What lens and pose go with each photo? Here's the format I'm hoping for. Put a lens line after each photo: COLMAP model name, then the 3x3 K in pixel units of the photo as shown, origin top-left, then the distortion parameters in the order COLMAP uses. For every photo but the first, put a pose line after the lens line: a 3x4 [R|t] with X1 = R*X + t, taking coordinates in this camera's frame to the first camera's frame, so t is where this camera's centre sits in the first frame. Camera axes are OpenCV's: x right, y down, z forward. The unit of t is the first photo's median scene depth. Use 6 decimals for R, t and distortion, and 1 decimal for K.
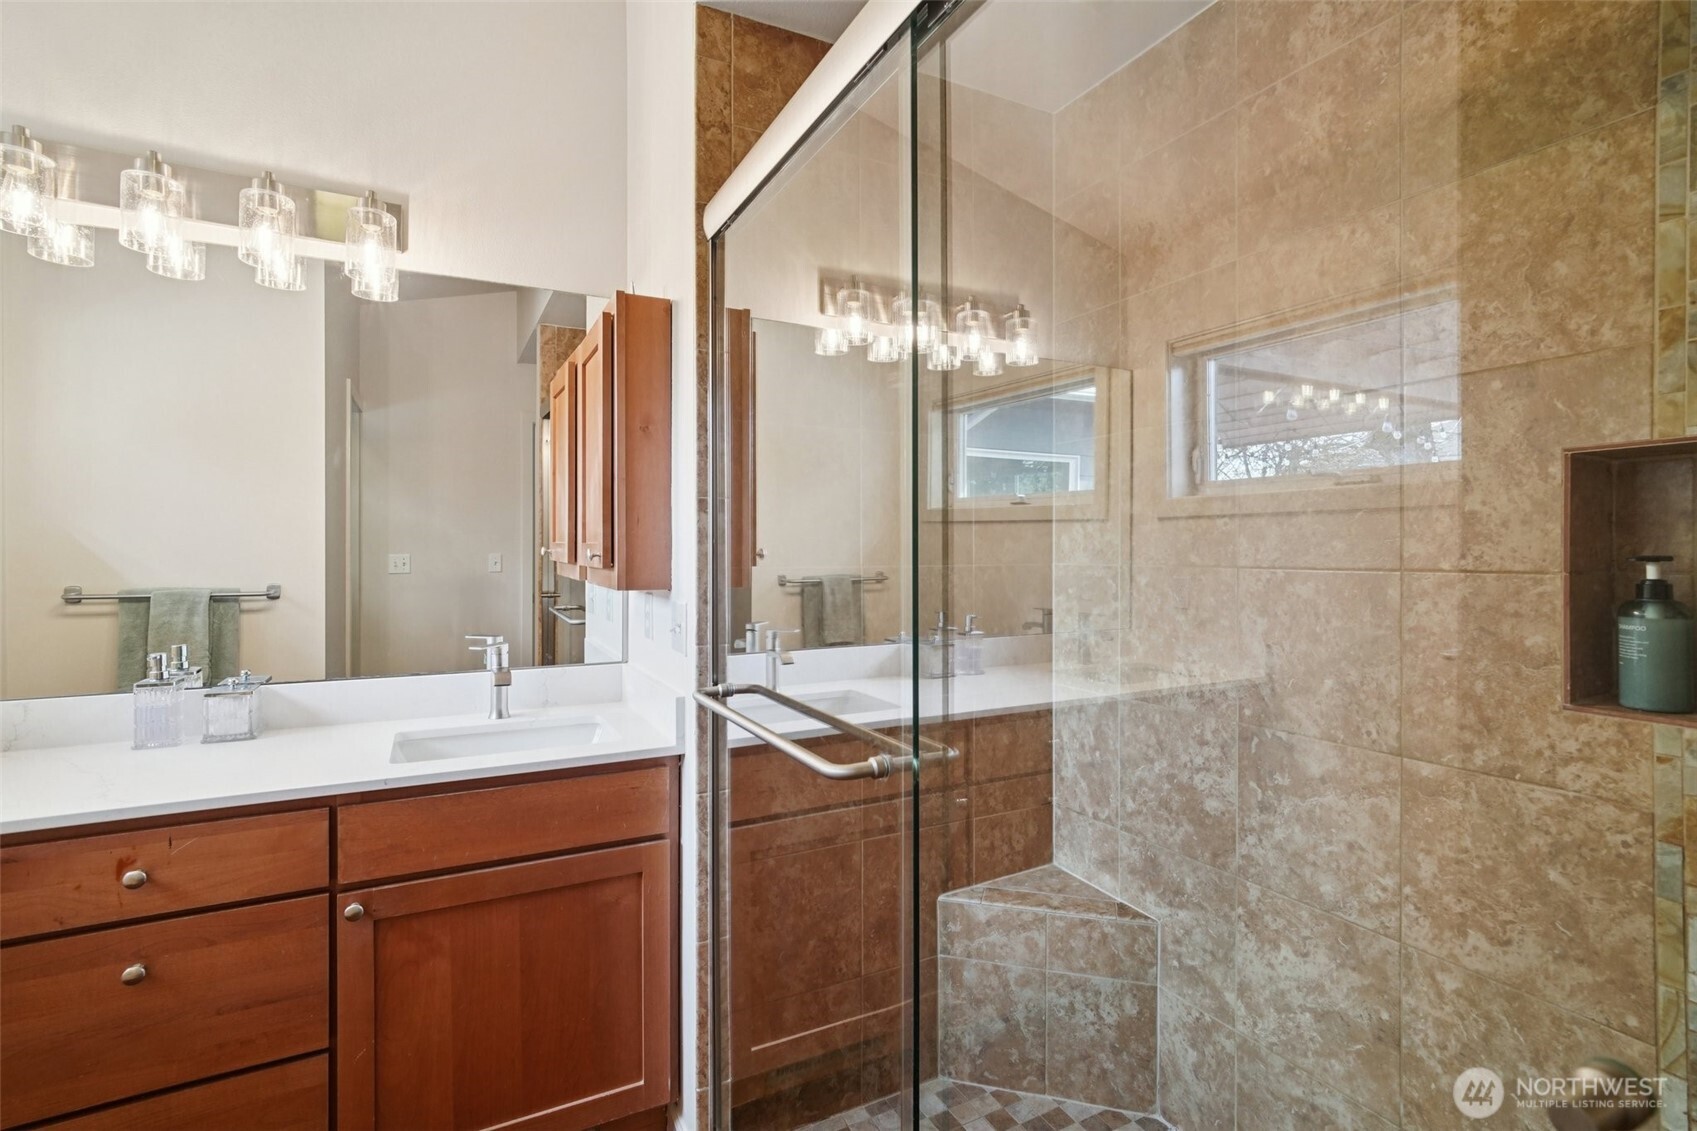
lens RADIAL K [[804.4, 0, 852.7], [0, 804.4, 550.4], [0, 0, 1]] dist [-0.008063, 0.003653]
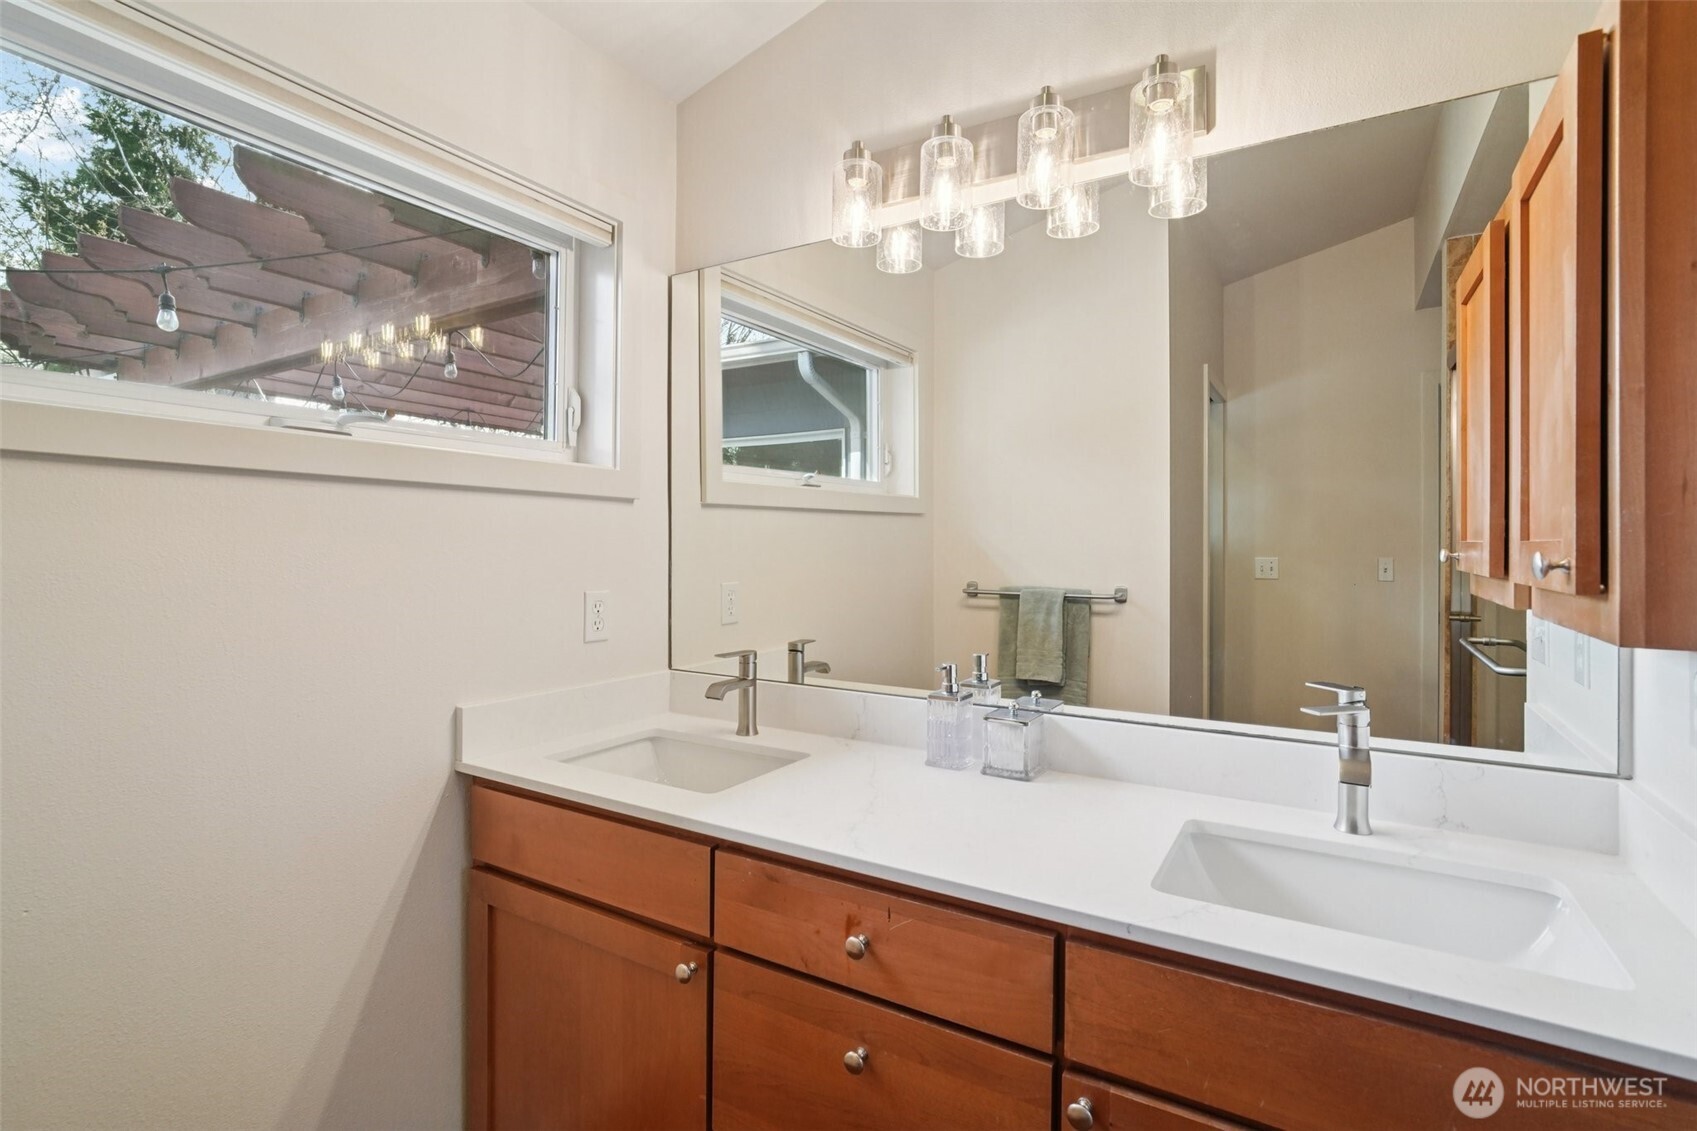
lens RADIAL K [[804.4, 0, 856.6], [0, 804.4, 541.3], [0, 0, 1]] dist [-0.008063, 0.003653]
pose [[0.527114, -0.003490, -0.849787, -0.120241], [-0.009058, 0.999912, -0.009725, -0.000069], [0.849746, 0.012824, 0.527036, 0.354066]]
